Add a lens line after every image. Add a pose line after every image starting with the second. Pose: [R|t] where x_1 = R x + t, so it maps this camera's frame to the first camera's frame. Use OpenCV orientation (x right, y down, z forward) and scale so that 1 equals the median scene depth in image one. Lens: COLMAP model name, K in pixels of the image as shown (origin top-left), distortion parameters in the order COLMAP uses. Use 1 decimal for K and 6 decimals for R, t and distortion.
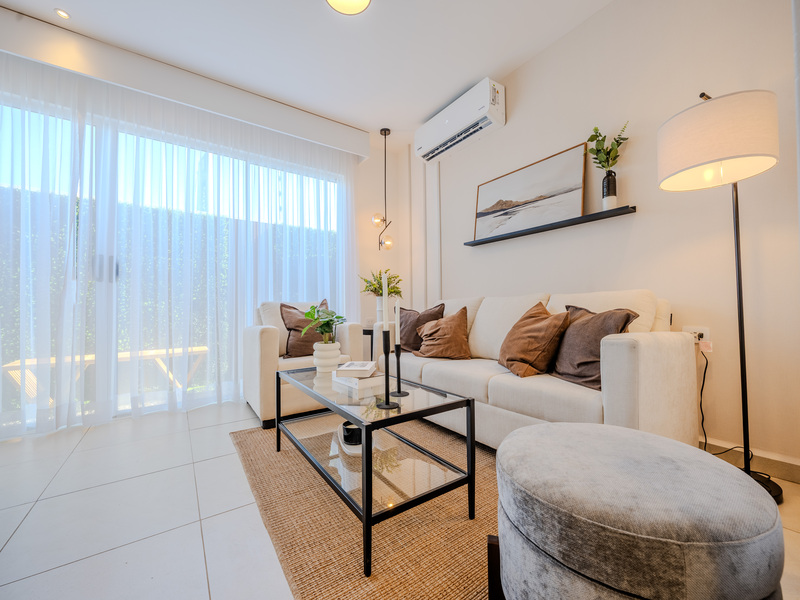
lens RADIAL K [[320.9, 0, 397.9], [0, 320.9, 304.6], [0, 0, 1]] dist [-0.000764, -0.000020]
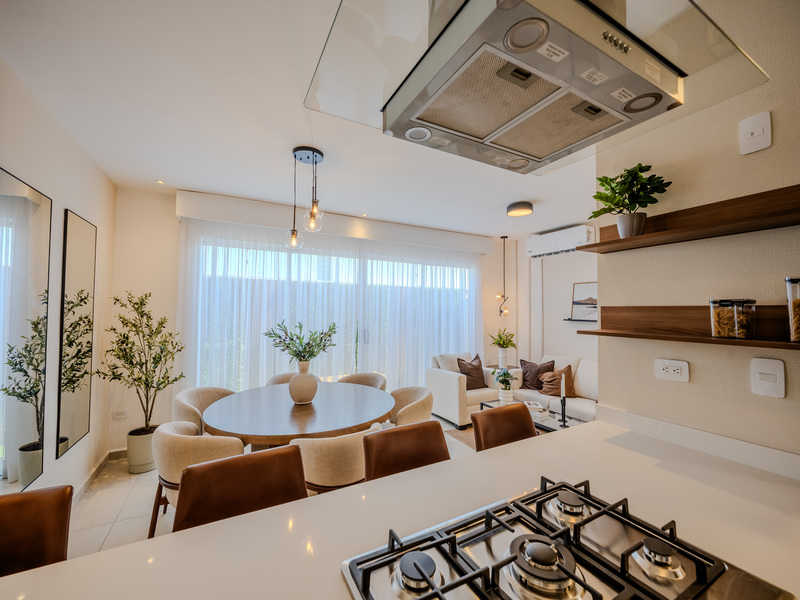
lens RADIAL K [[320.9, 0, 397.9], [0, 320.9, 304.6], [0, 0, 1]] dist [-0.000764, -0.000020]
pose [[0.993238, 0.017618, -0.114754, -0.456511], [-0.018054, 0.999833, -0.002763, -0.264222], [0.114686, 0.004816, 0.993390, -0.712215]]
